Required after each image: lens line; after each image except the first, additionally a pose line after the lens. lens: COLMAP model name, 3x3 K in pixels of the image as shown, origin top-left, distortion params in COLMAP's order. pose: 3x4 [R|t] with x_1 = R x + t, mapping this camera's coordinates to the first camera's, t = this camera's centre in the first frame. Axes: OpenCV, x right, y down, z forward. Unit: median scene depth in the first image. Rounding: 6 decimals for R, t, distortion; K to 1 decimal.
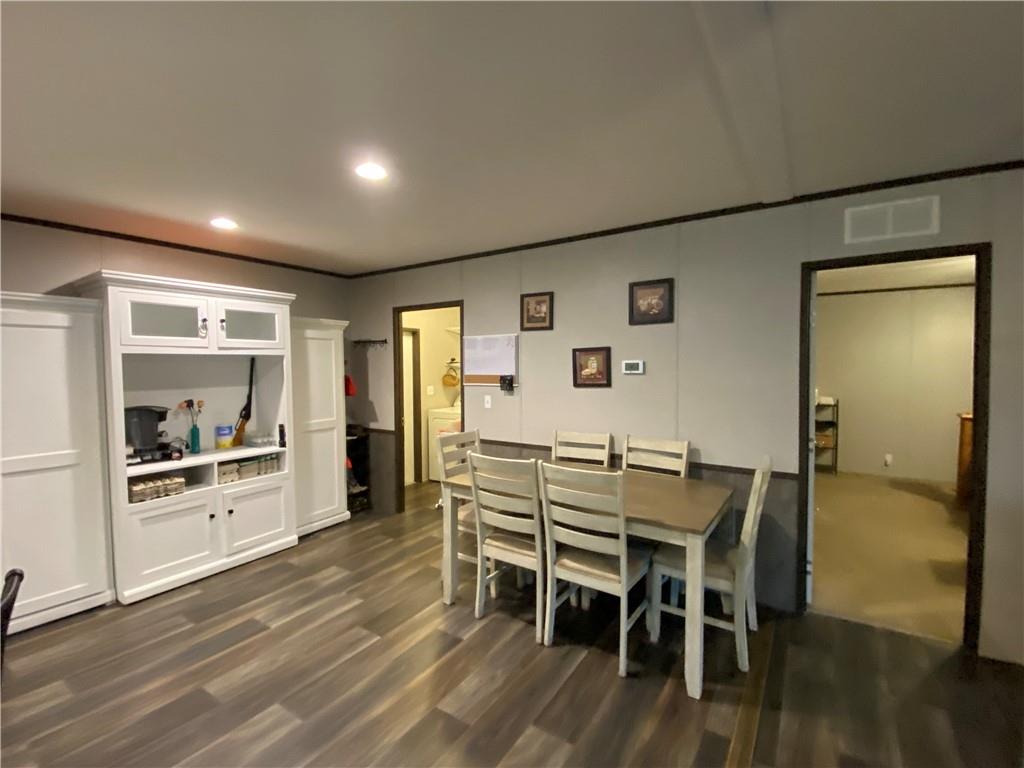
lens RADIAL K [[478.7, 0, 512.0], [0, 478.7, 384.0], [0, 0, 1]] dist [0.000027, 0.000035]
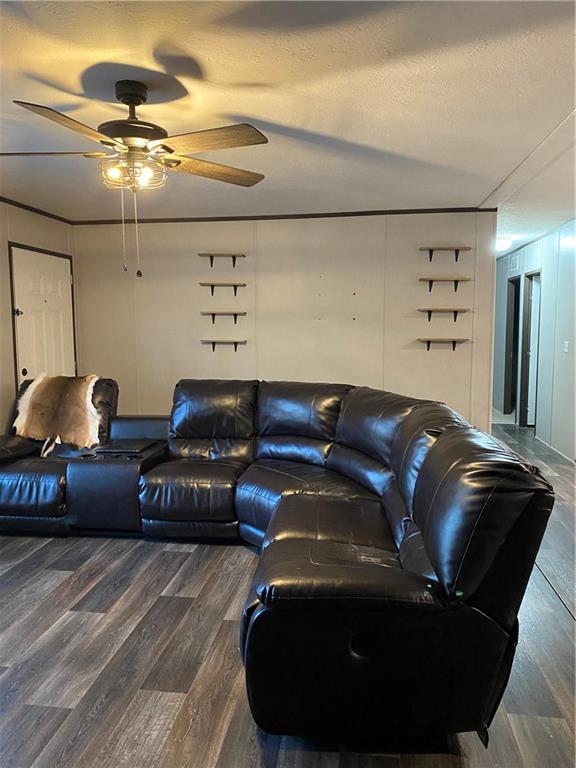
lens RADIAL K [[590.9, 0, 288.0], [0, 590.9, 384.0], [0, 0, 1]] dist [0.001466, 0.000865]
pose [[-0.903930, 0.047046, -0.425085, -0.406645], [-0.014427, 0.990011, 0.140247, -0.062918], [0.427437, 0.132907, -0.894222, 2.004318]]
